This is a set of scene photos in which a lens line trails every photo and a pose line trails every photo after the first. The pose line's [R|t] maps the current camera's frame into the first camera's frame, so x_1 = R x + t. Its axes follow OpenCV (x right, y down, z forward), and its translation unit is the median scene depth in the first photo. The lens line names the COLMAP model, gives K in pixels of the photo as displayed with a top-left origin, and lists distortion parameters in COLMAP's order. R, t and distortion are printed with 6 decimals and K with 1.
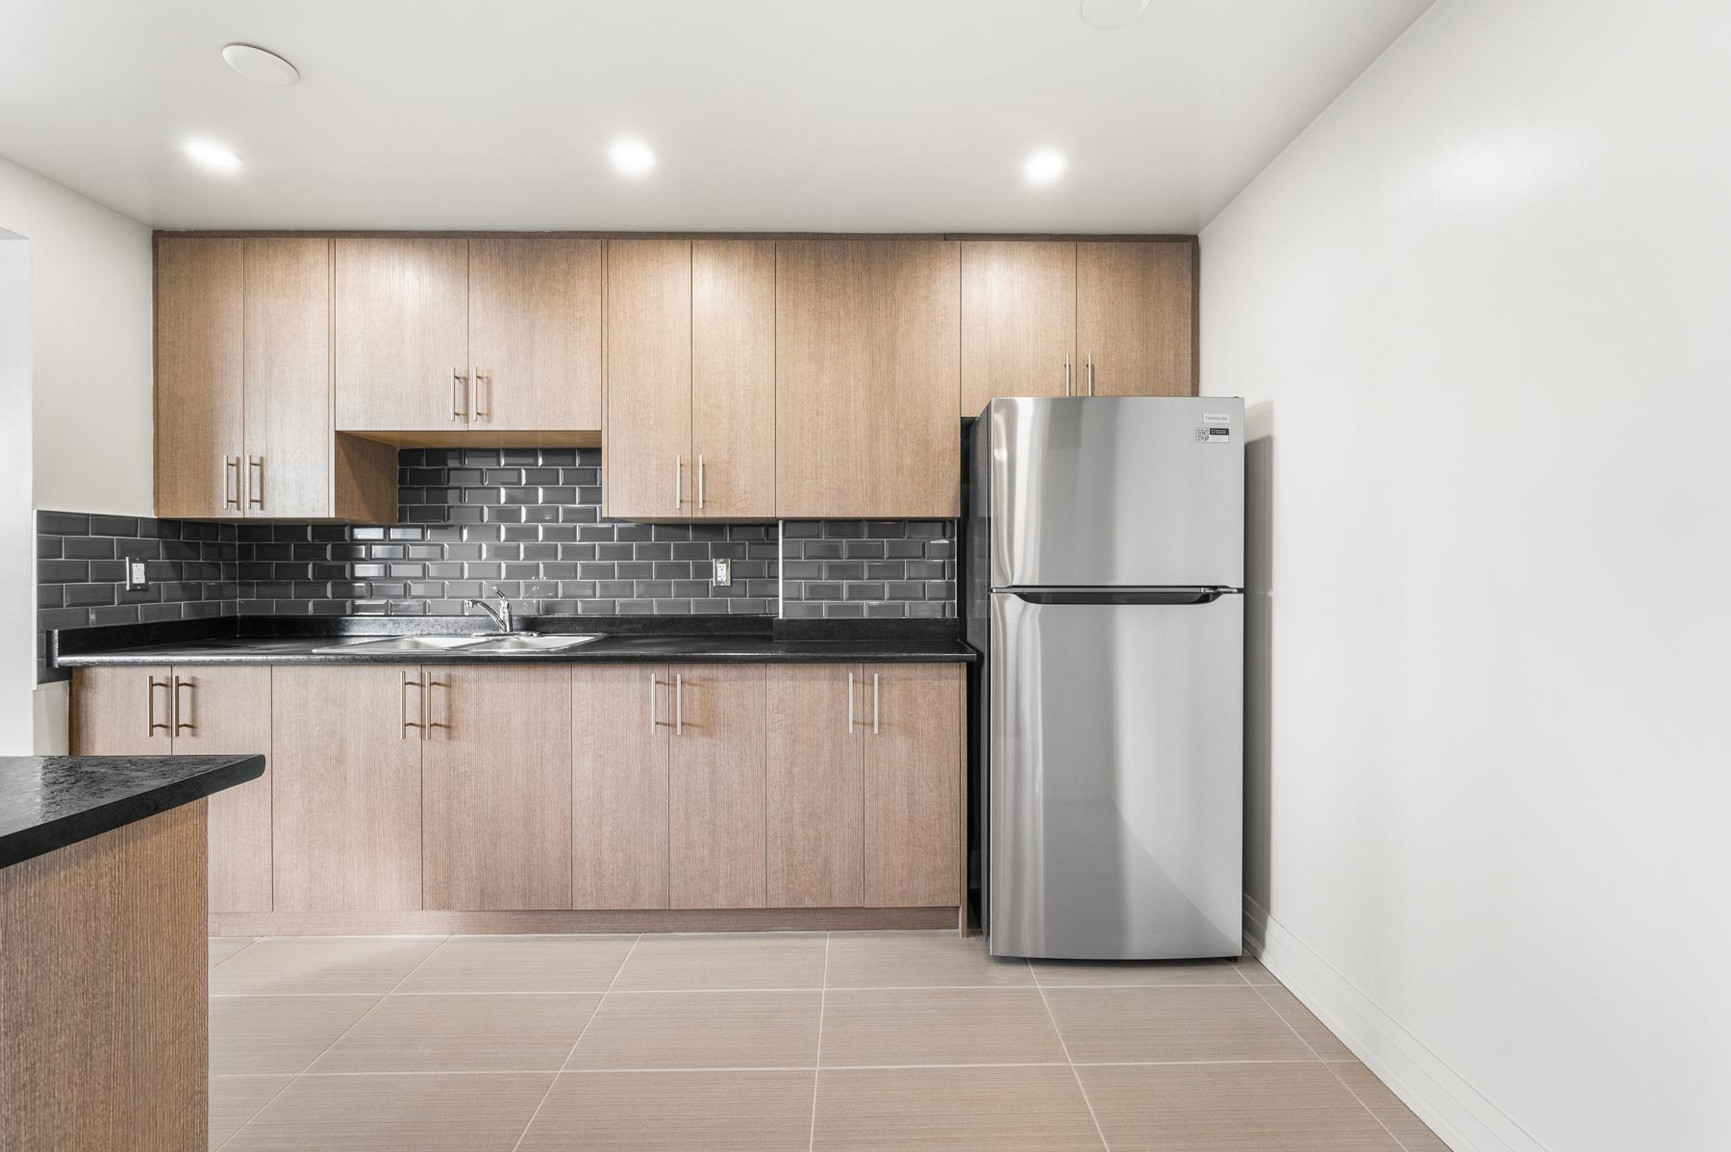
lens RADIAL K [[676.2, 0, 867.2], [0, 676.2, 572.1], [0, 0, 1]] dist [-0.015267, 0.000030]
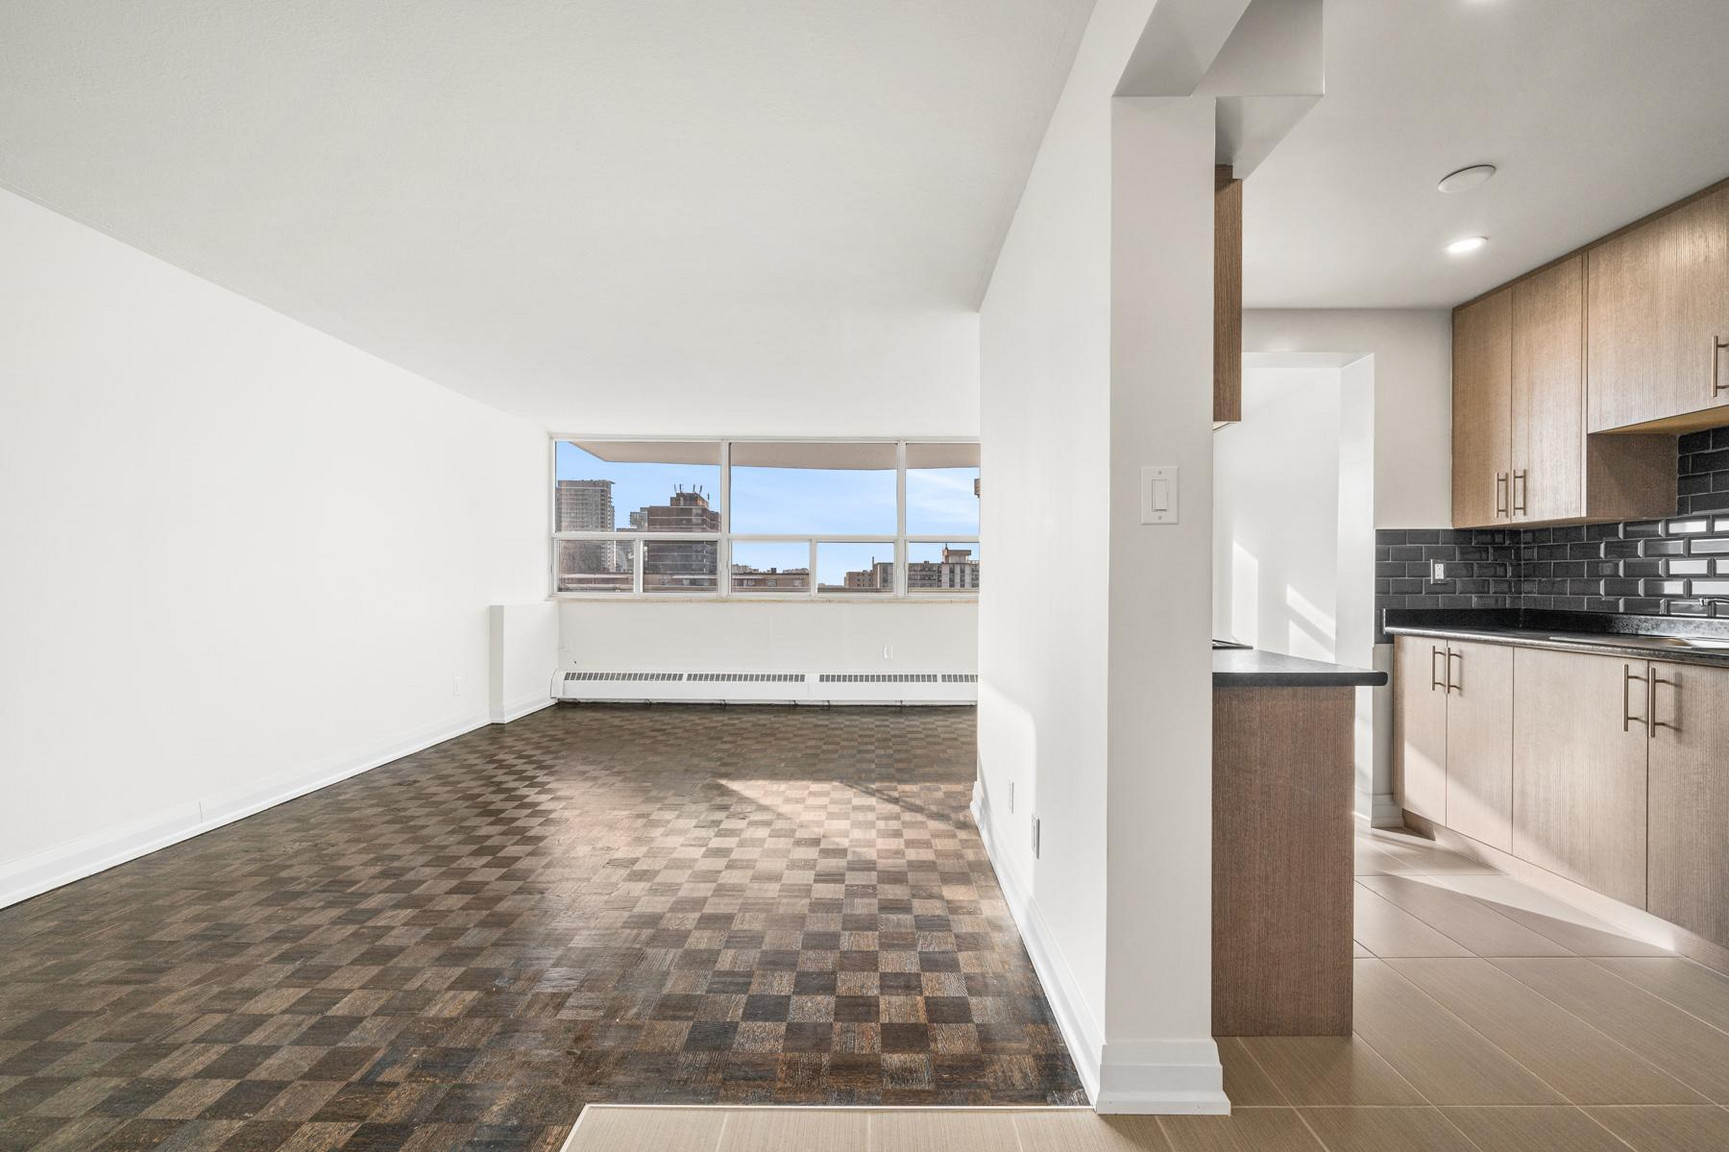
lens RADIAL K [[685.6, 0, 875.3], [0, 685.6, 581.9], [0, 0, 1]] dist [0.010257, 0.000168]
pose [[-0.049880, 0.006316, -0.998735, 0.338668], [-0.002160, 0.999977, 0.006432, 0.016213], [0.998753, 0.002478, -0.049865, -0.064178]]
